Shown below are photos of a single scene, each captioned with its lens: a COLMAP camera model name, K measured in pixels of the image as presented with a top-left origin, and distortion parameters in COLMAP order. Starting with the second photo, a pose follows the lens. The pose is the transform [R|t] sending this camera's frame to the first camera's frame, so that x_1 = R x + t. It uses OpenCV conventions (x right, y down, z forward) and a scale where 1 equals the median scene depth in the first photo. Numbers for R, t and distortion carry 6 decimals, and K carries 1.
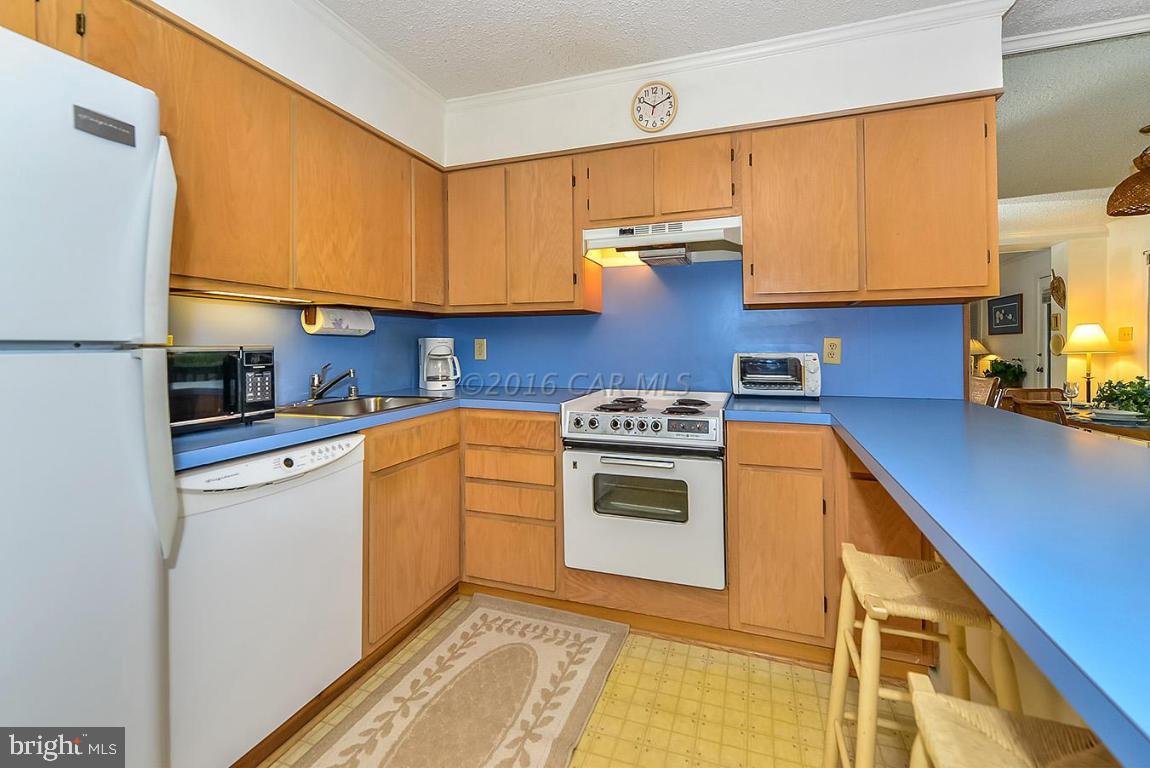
lens RADIAL K [[494.3, 0, 609.2], [0, 494.3, 334.8], [0, 0, 1]] dist [0.002207, 0.000190]
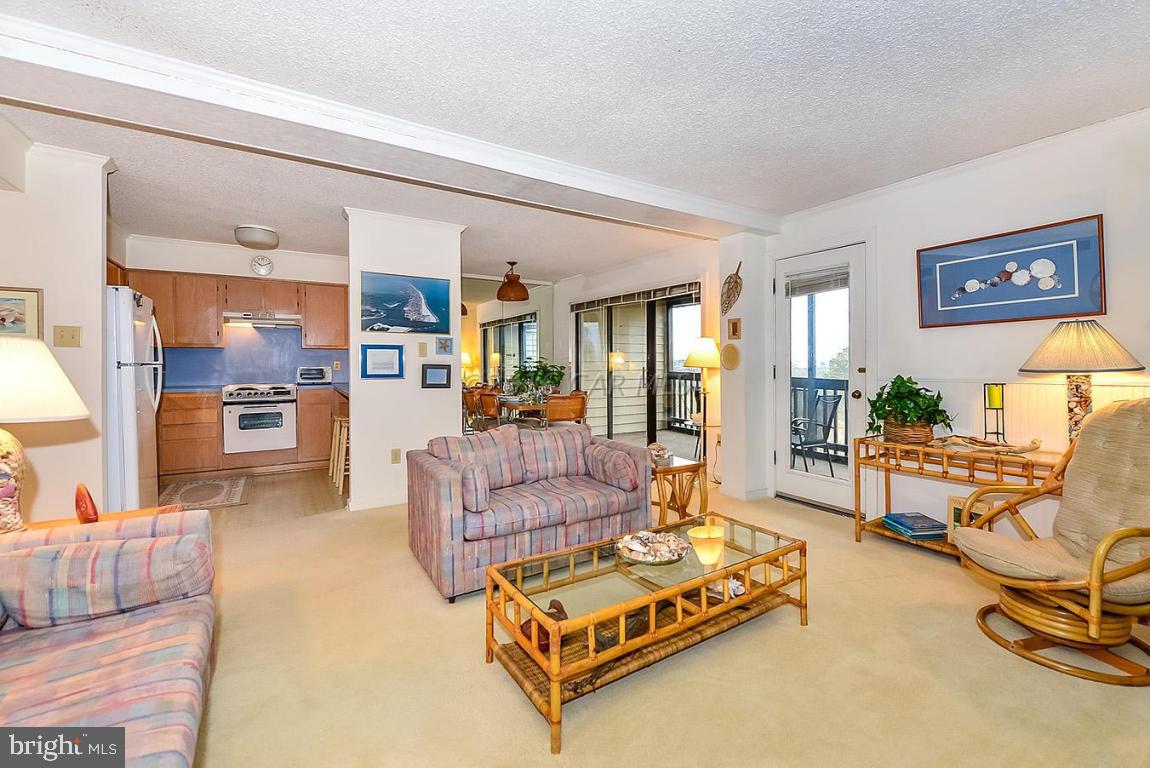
lens RADIAL K [[480.7, 0, 573.6], [0, 480.7, 372.7], [0, 0, 1]] dist [-0.011201, 0.000011]
pose [[0.649350, -0.012598, 0.760385, -0.756068], [-0.018660, 0.999298, 0.032491, -0.043234], [-0.760260, -0.035287, 0.648659, -1.836017]]
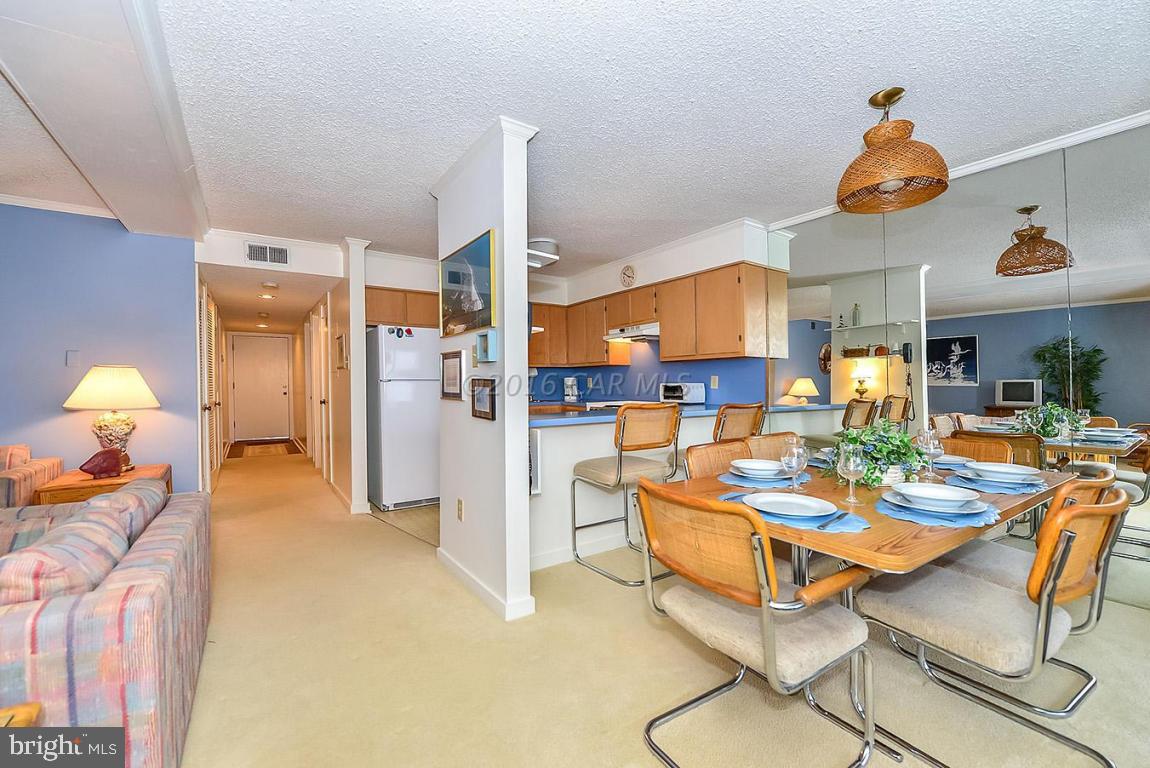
lens RADIAL K [[453.7, 0, 563.3], [0, 453.7, 379.8], [0, 0, 1]] dist [-0.017080, 0.000030]
pose [[0.809578, -0.005869, -0.586983, 1.137473], [0.017159, 0.999759, 0.013671, -0.013369], [0.586762, -0.021140, 0.809484, -0.946110]]
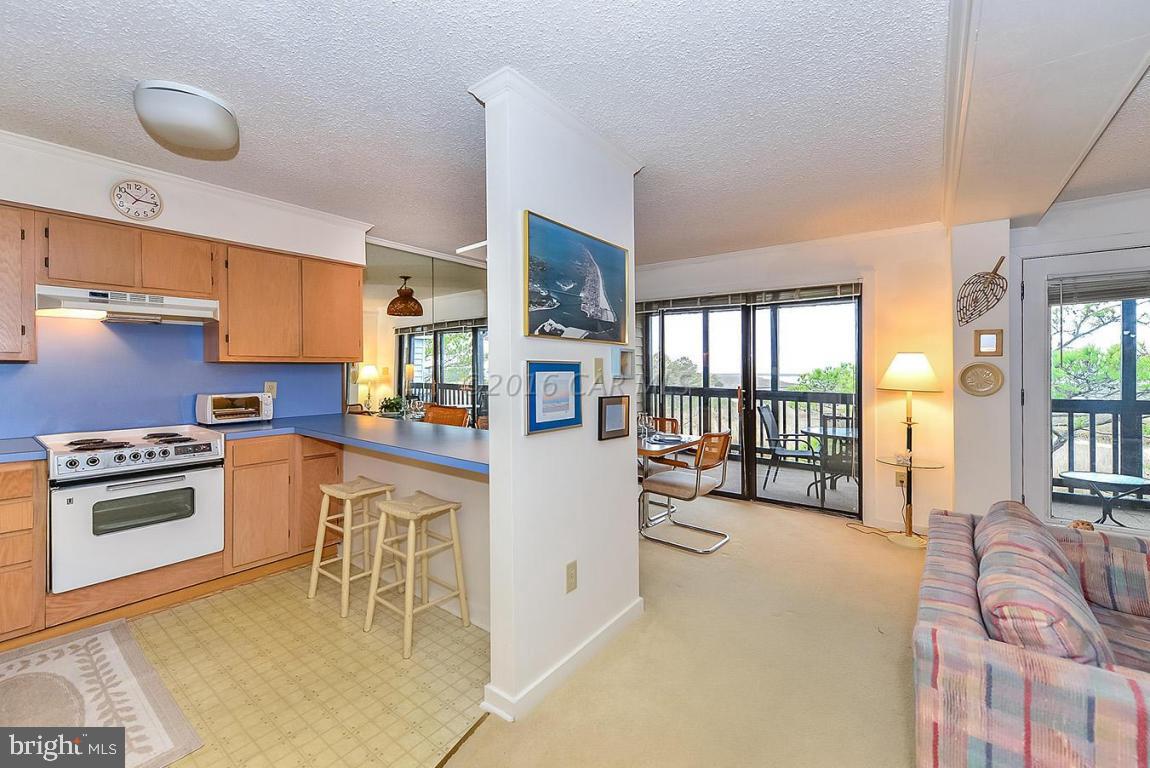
lens RADIAL K [[448.8, 0, 570.8], [0, 448.8, 378.7], [0, 0, 1]] dist [0.006580, -0.000126]
pose [[0.336555, -0.018767, 0.941477, -0.645694], [-0.019125, 0.999459, 0.026759, -0.069156], [-0.941469, -0.027011, 0.336014, -0.431310]]
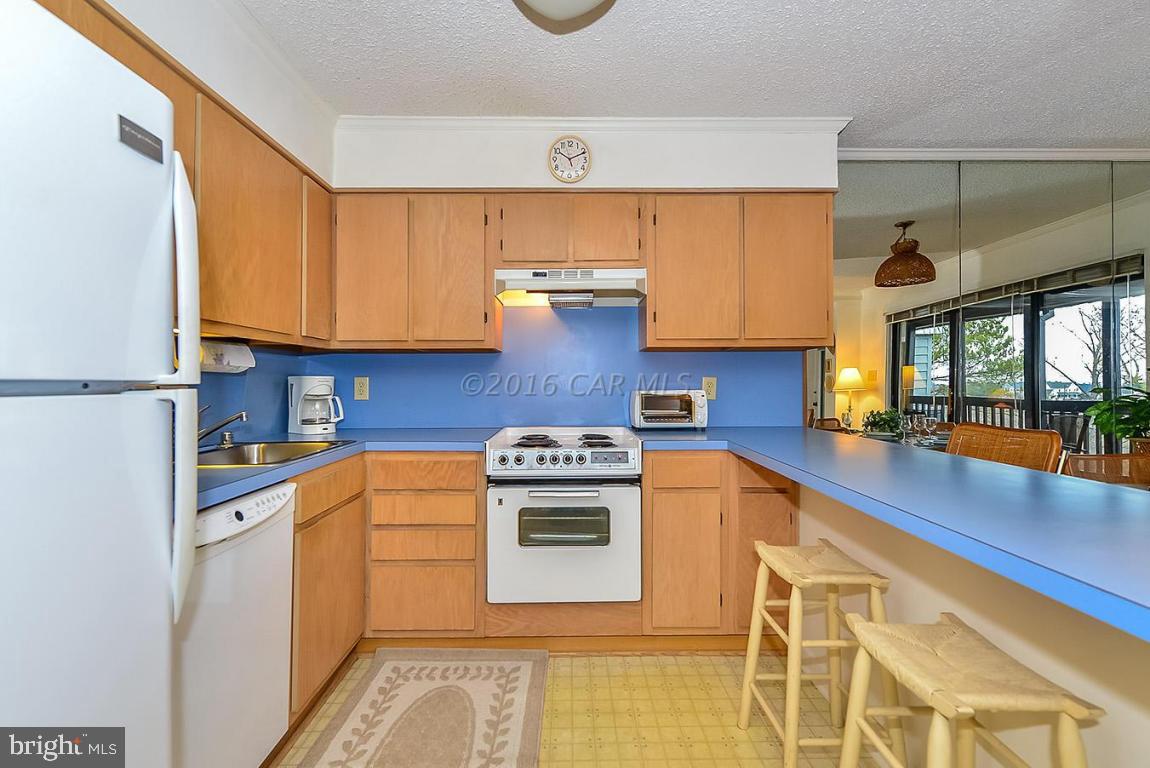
lens RADIAL K [[512.1, 0, 598.4], [0, 512.1, 375.1], [0, 0, 1]] dist [0.003478, -0.000199]
pose [[0.941226, 0.005184, 0.337738, -0.230514], [-0.006543, 0.999974, 0.002886, -0.001923], [-0.337715, -0.004927, 0.941236, -0.060266]]
